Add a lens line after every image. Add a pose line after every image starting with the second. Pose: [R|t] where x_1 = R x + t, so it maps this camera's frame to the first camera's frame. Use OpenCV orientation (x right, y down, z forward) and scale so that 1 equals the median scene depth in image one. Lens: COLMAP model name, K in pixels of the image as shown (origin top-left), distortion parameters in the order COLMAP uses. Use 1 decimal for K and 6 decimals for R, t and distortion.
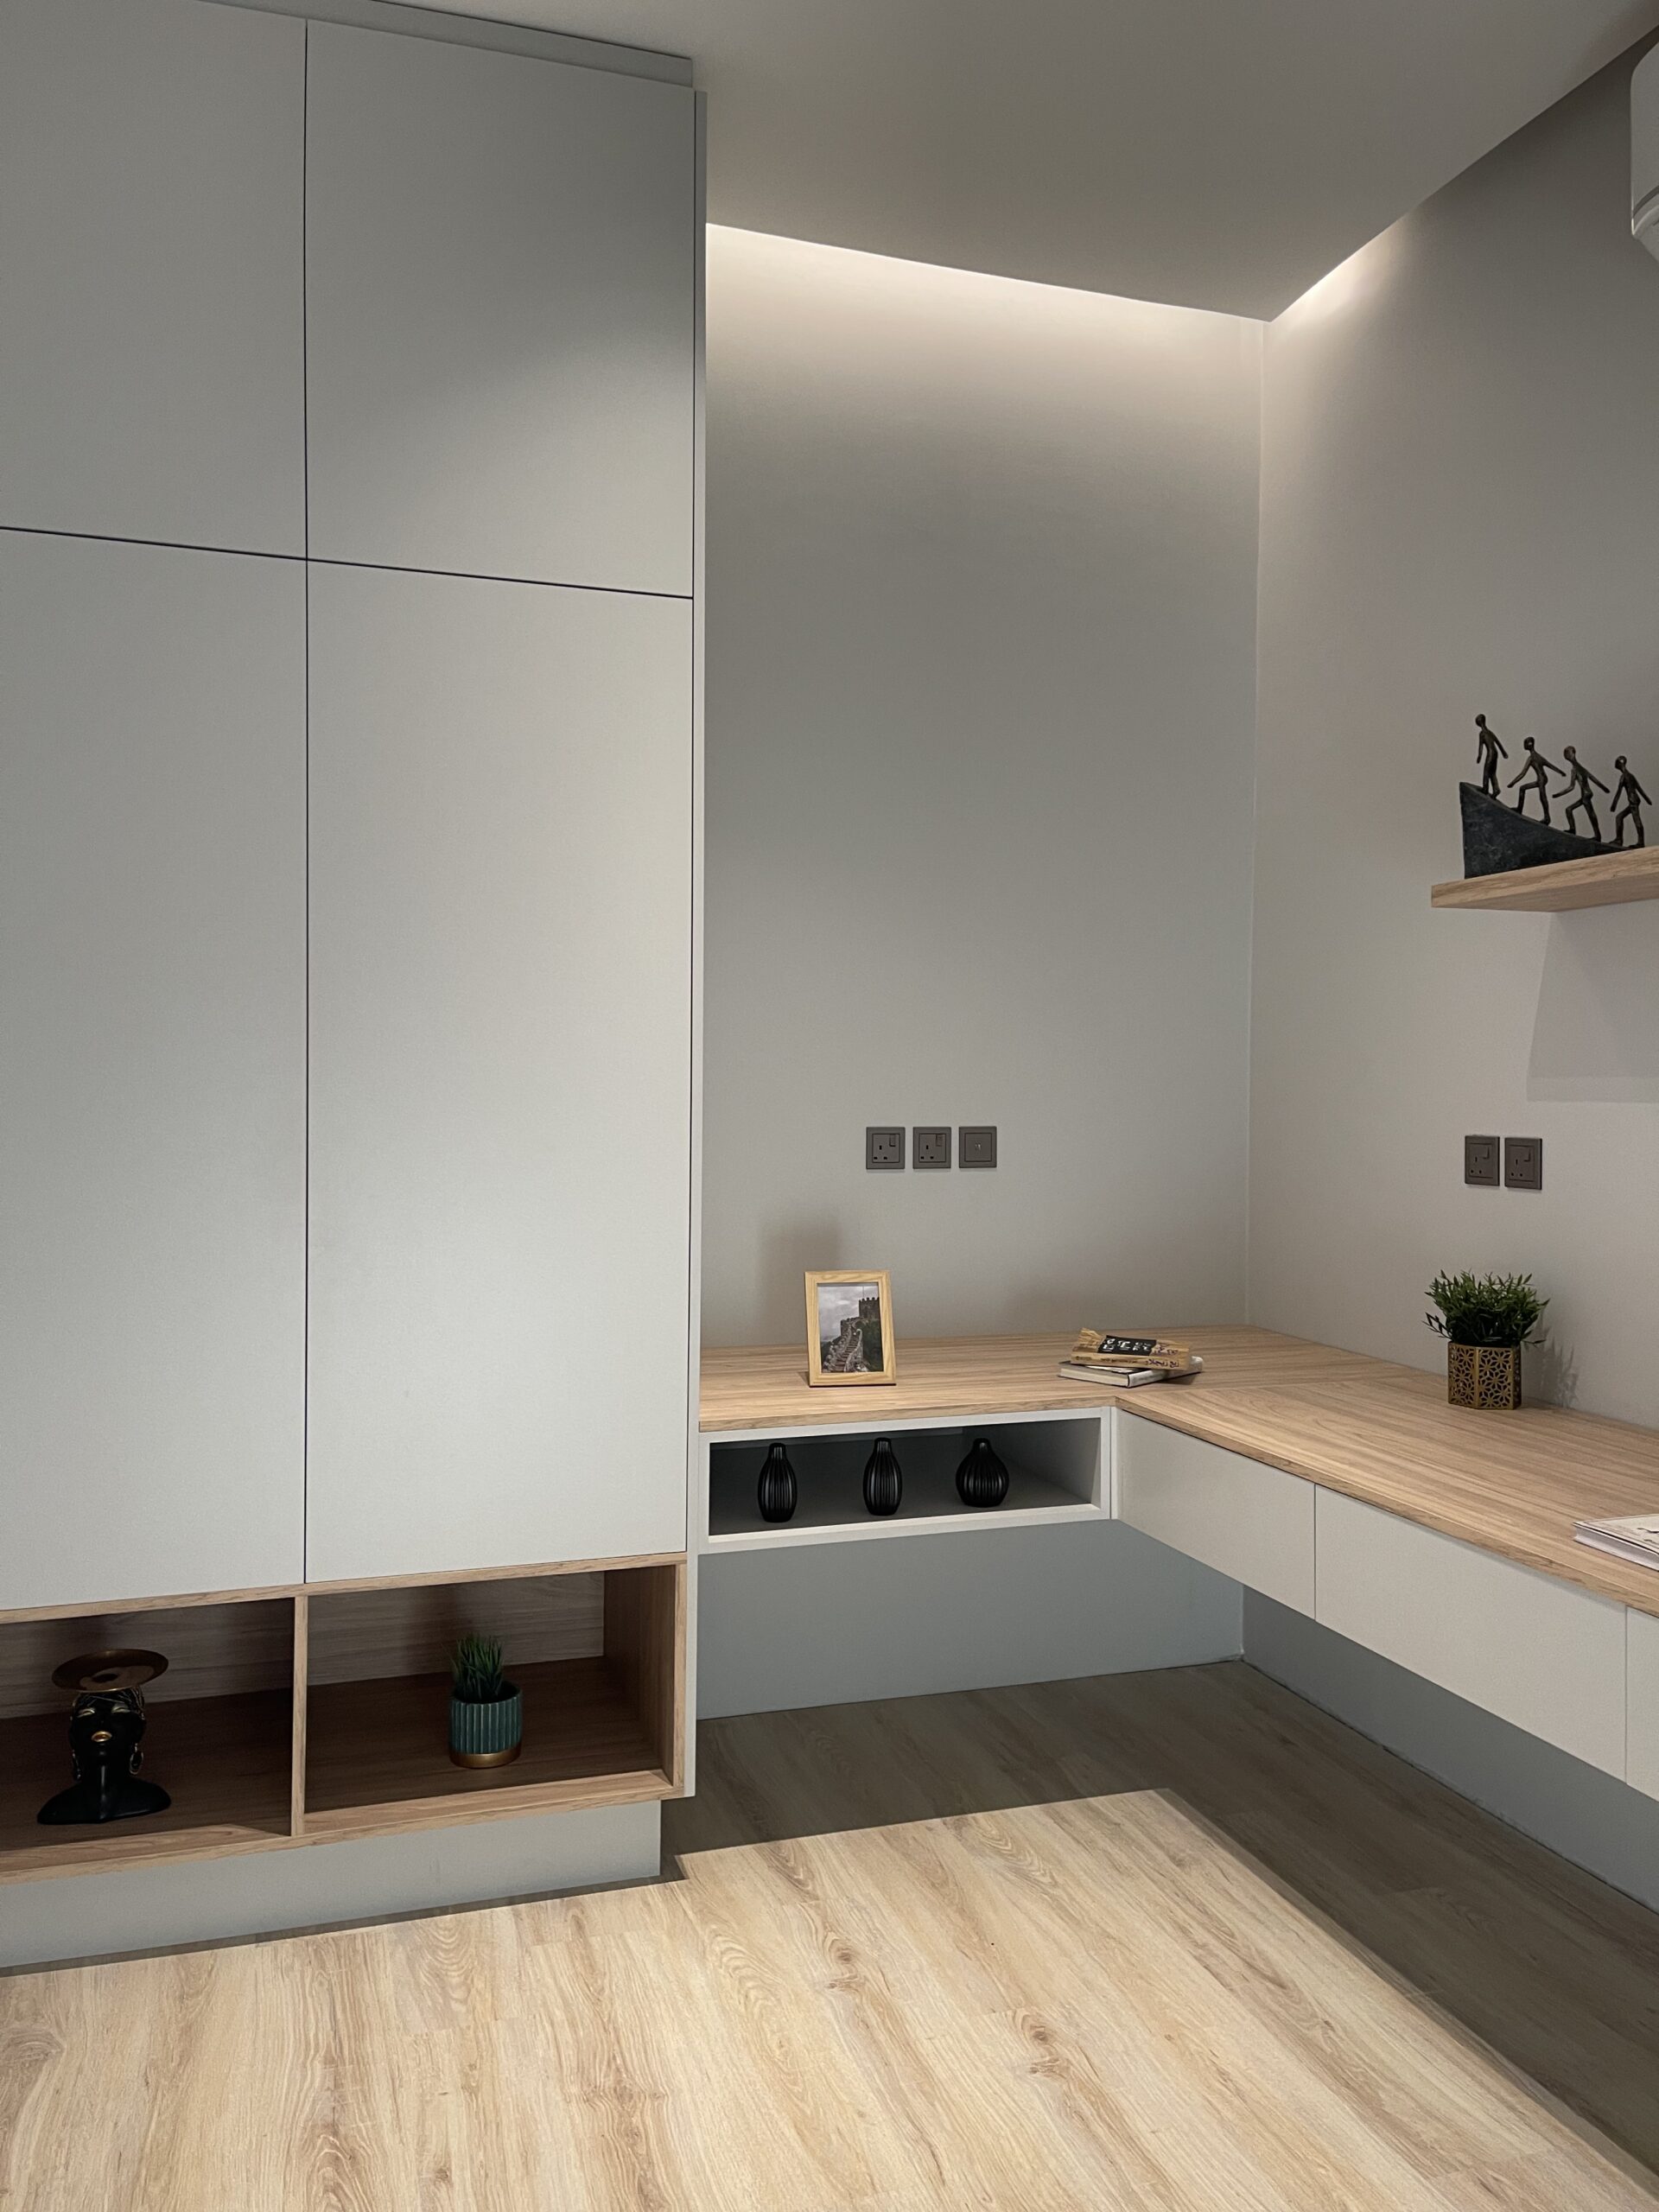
lens RADIAL K [[1669.6, 0, 829.7], [0, 1669.6, 1100.0], [0, 0, 1]] dist [0.093200, -0.118845]
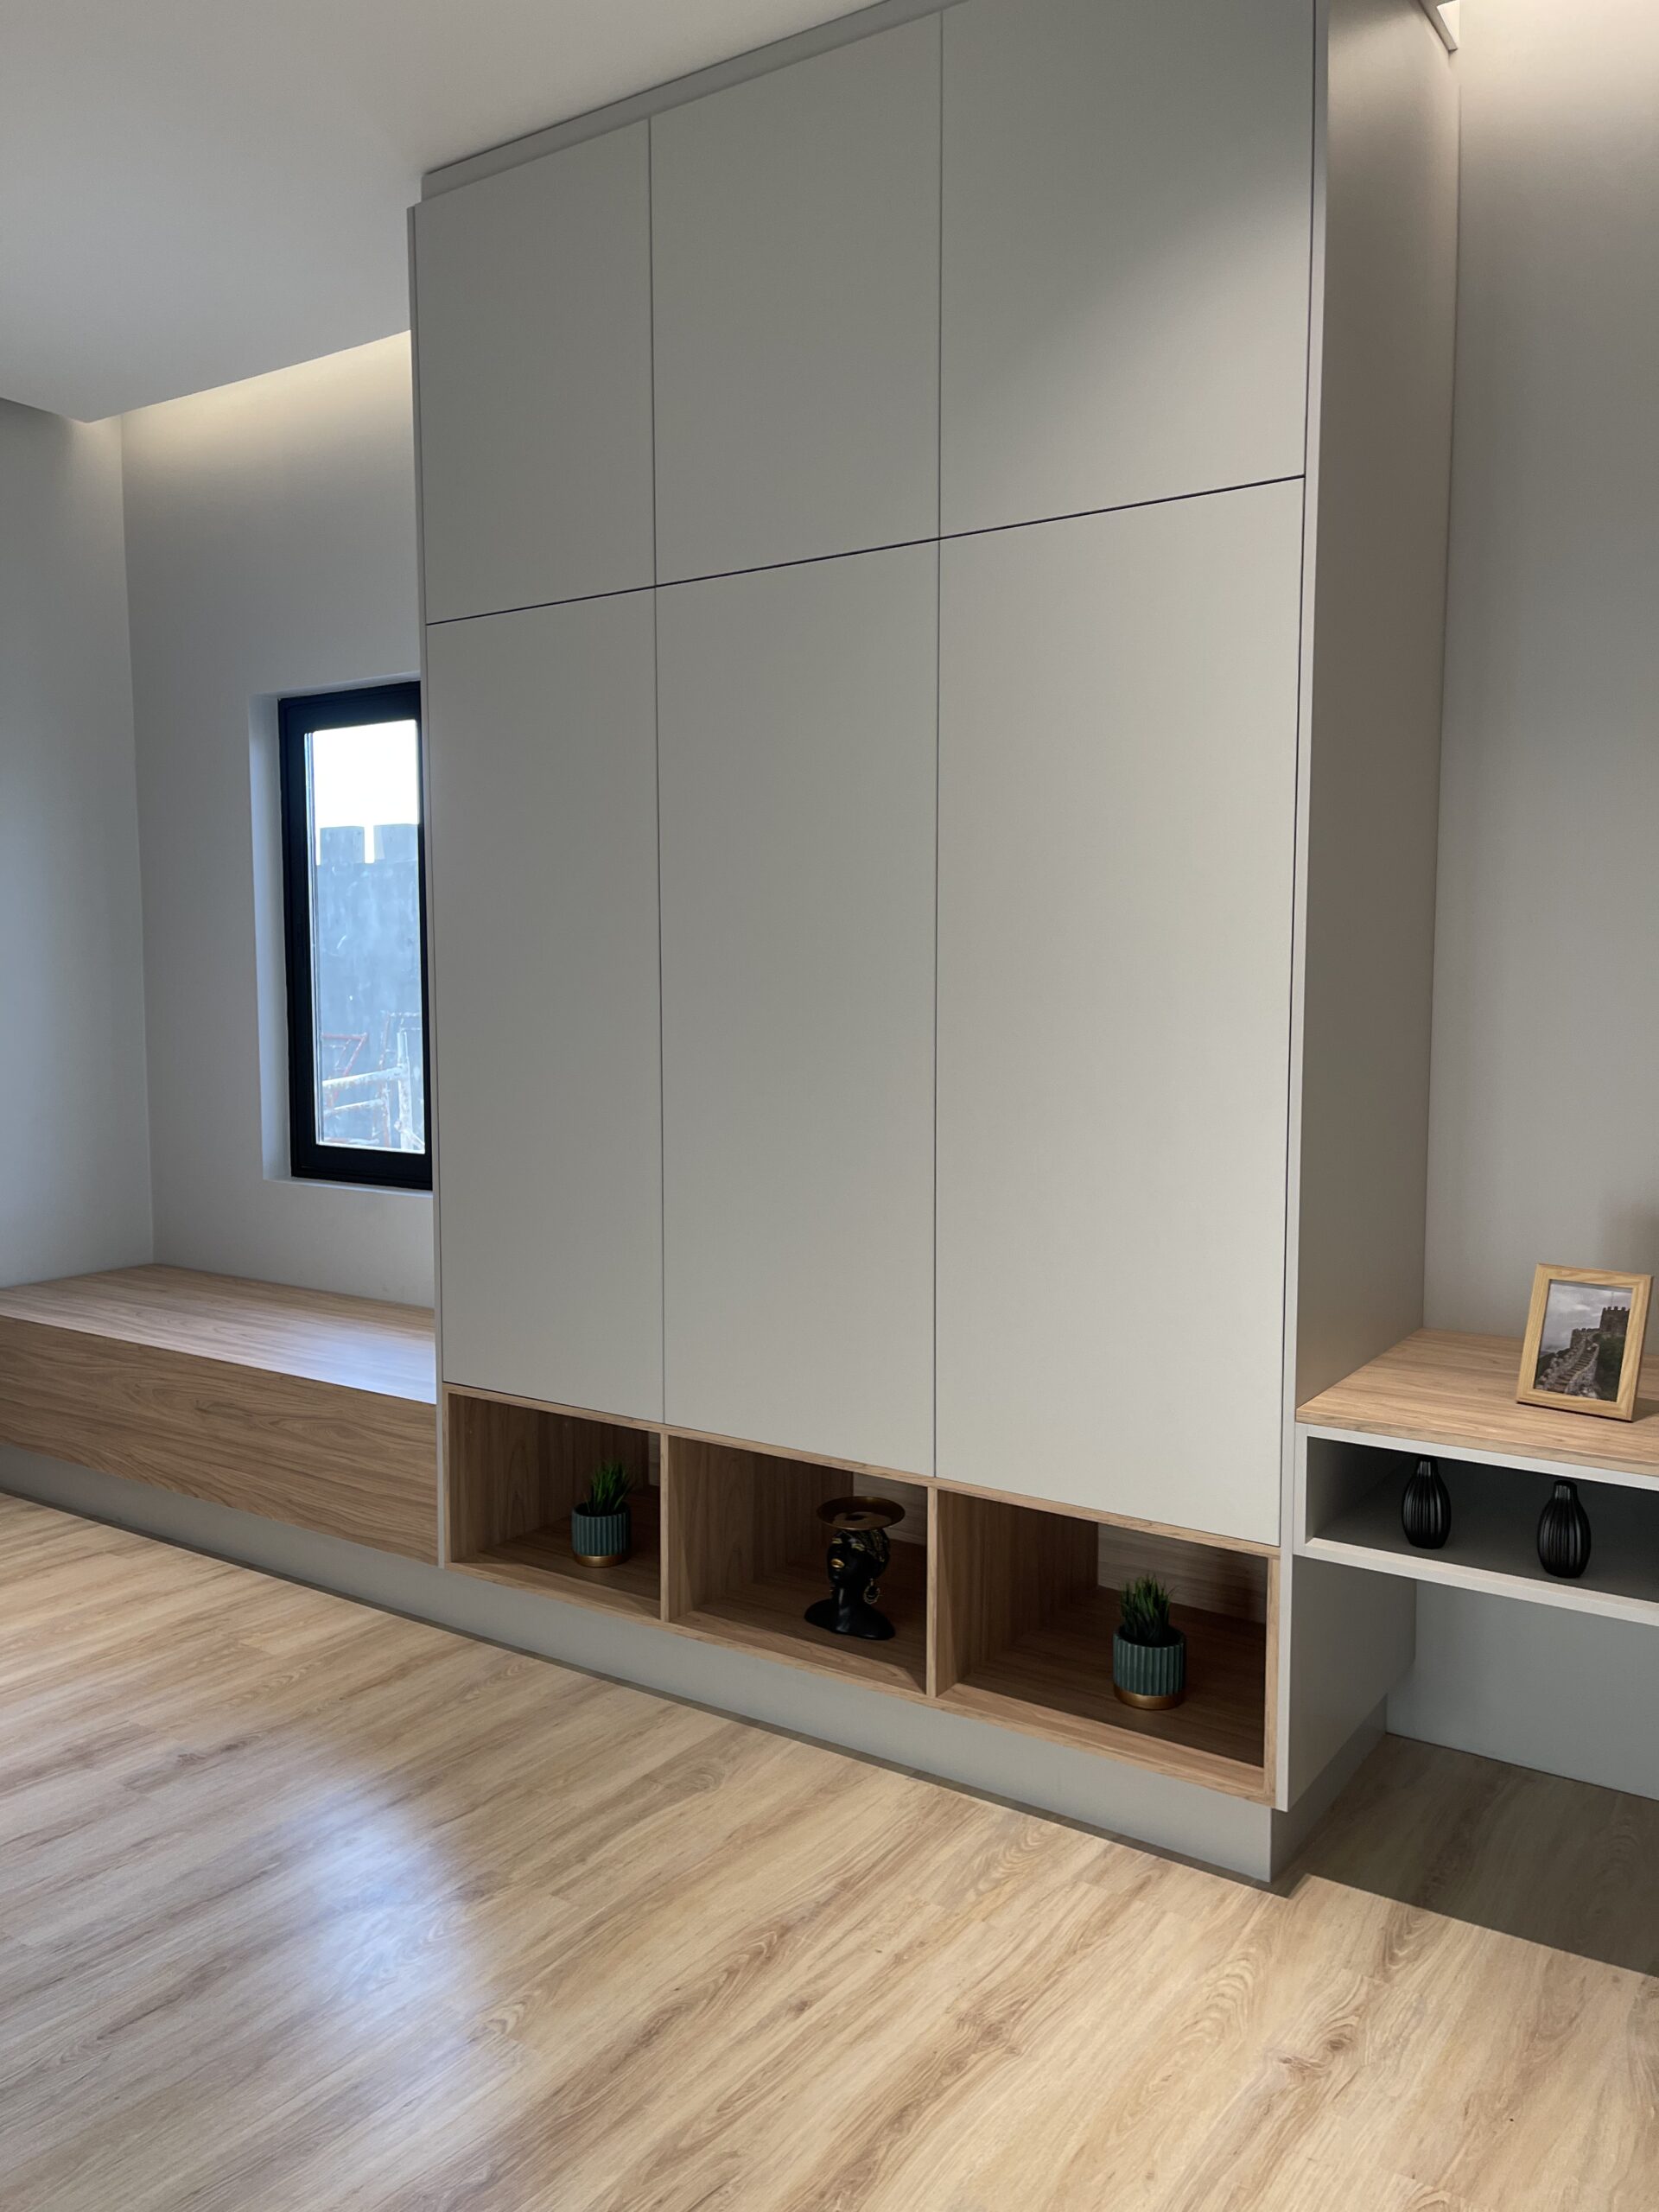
lens RADIAL K [[1669.6, 0, 829.7], [0, 1669.6, 1100.0], [0, 0, 1]] dist [0.093200, -0.118845]
pose [[0.611846, 0.051521, -0.789298, 0.469296], [-0.009755, 0.998292, 0.057602, -0.022981], [0.790917, -0.027544, 0.611303, 0.252606]]
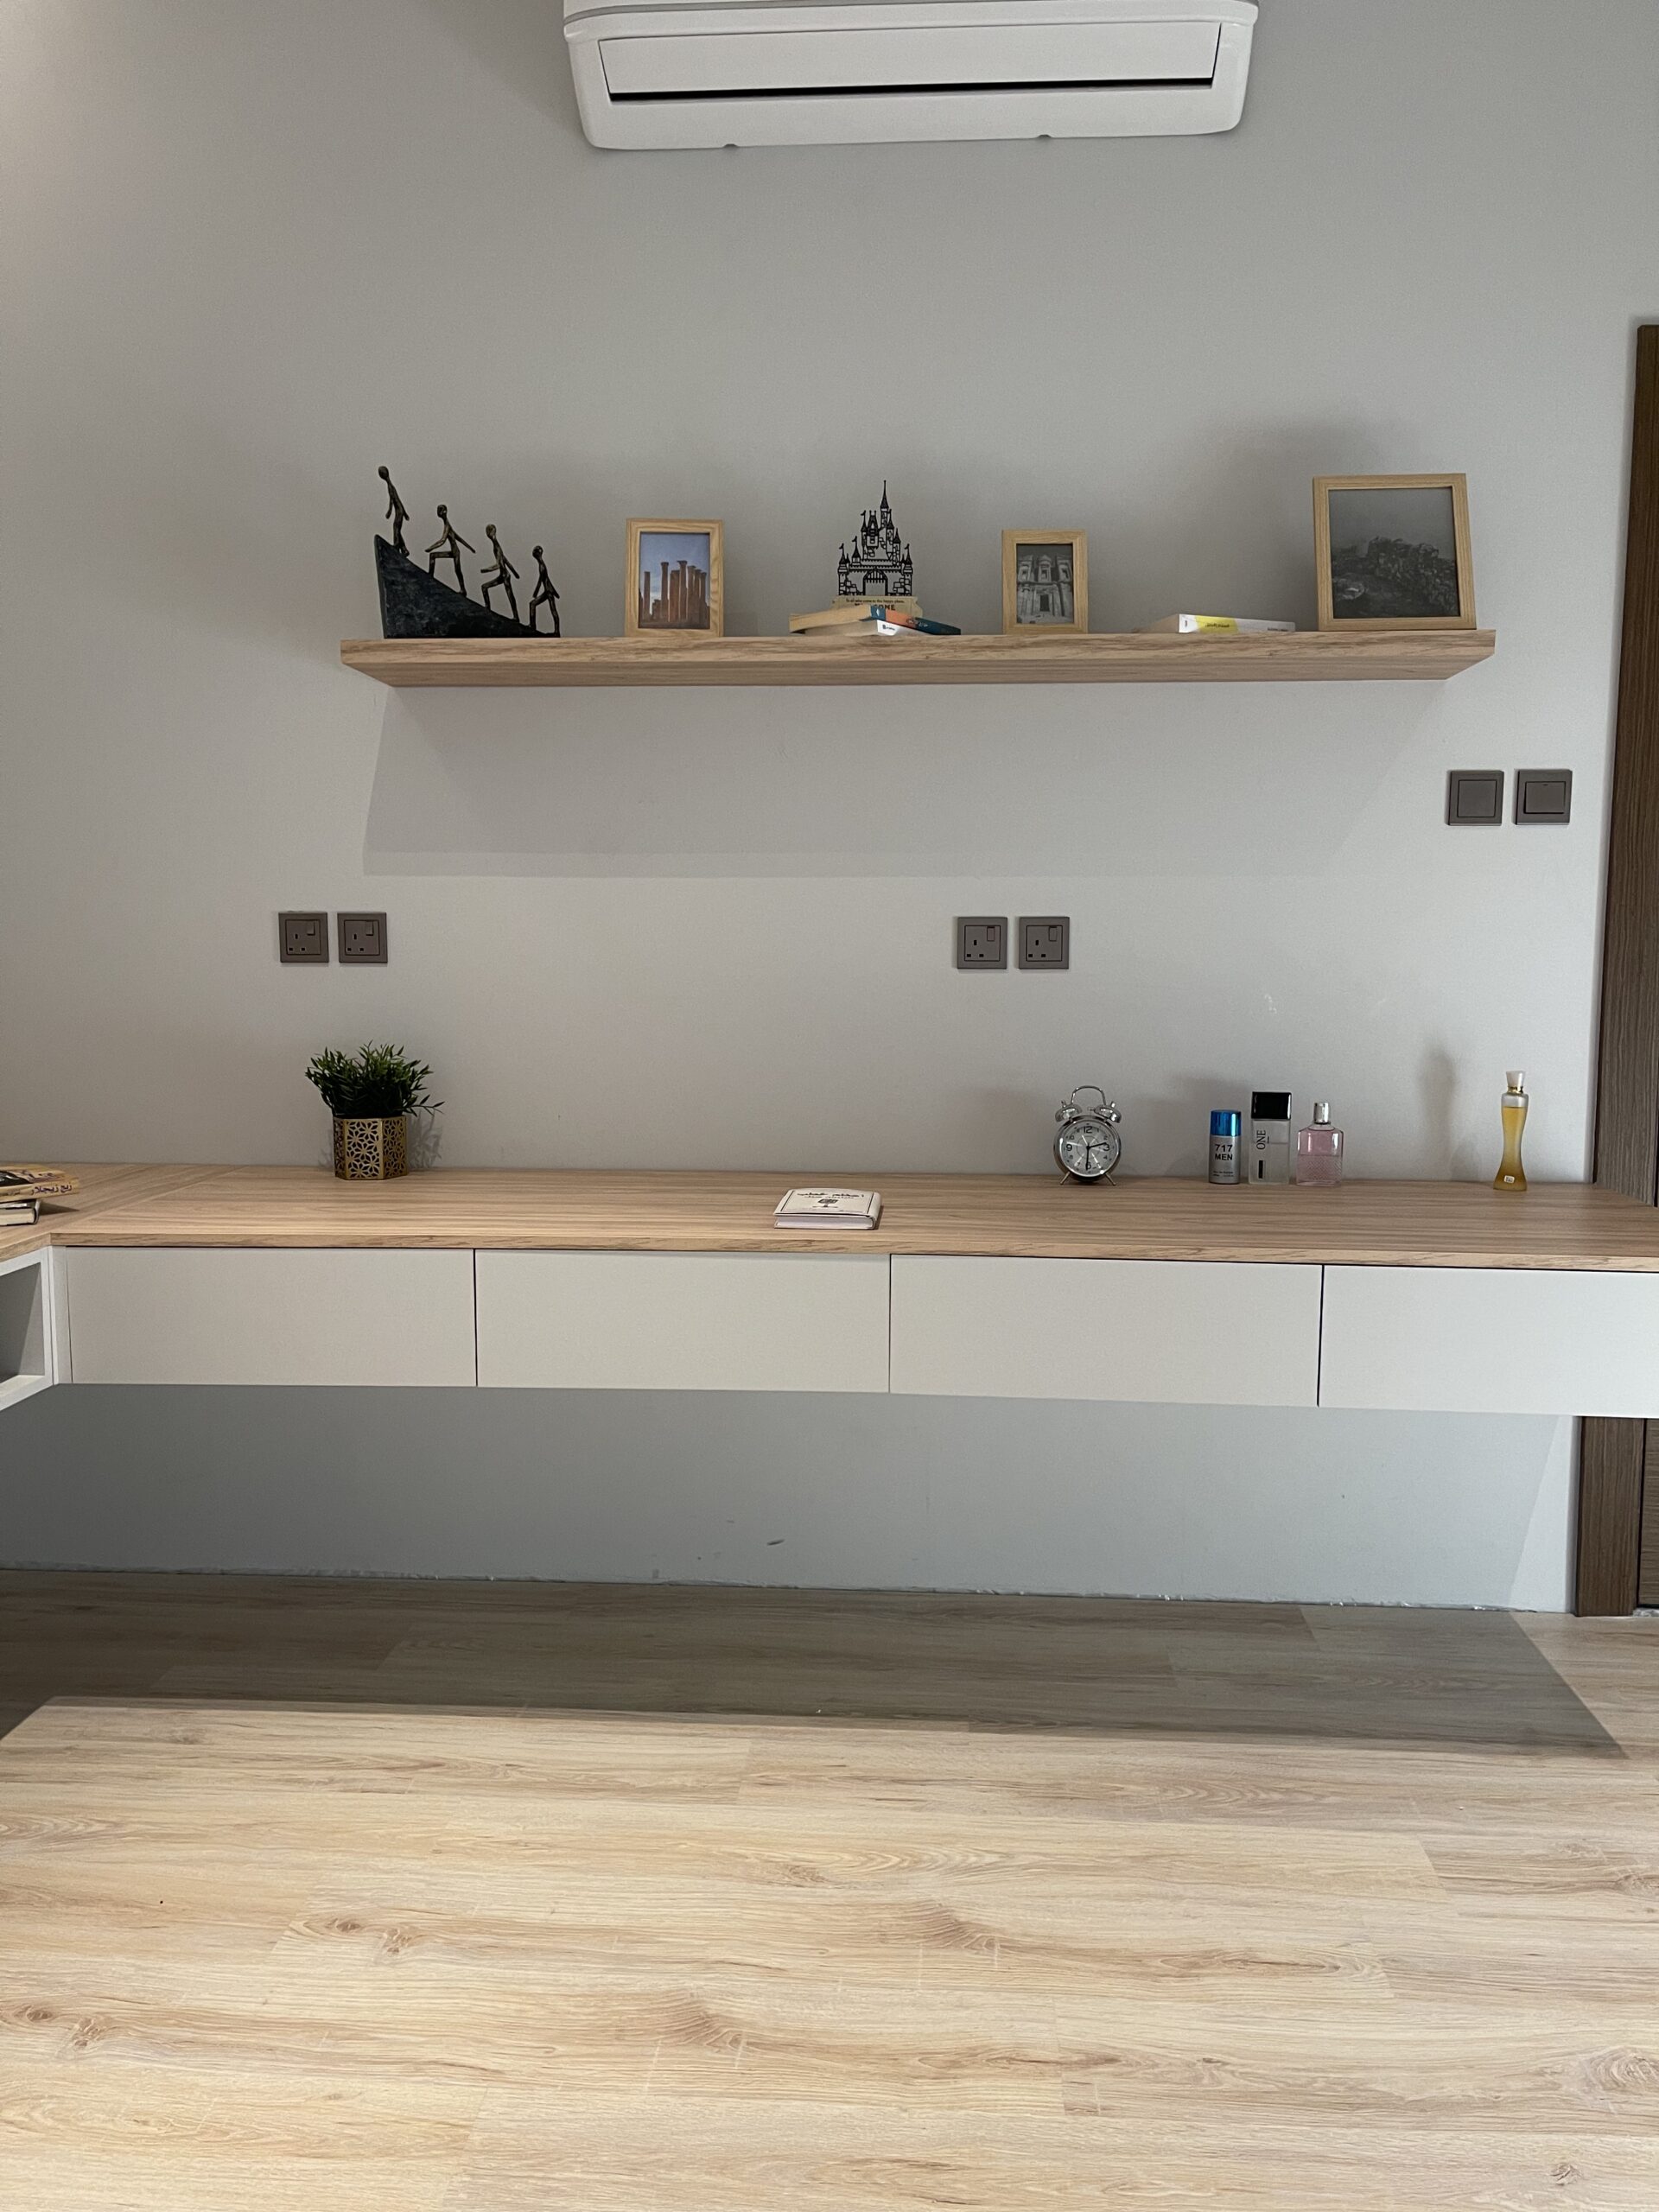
lens RADIAL K [[1678.5, 0, 834.6], [0, 1678.5, 1114.5], [0, 0, 1]] dist [0.059896, -0.064371]
pose [[0.367720, -0.096797, 0.924885, -0.458492], [0.008566, 0.994878, 0.100716, 0.046660], [-0.929897, -0.029112, 0.366666, 0.392232]]
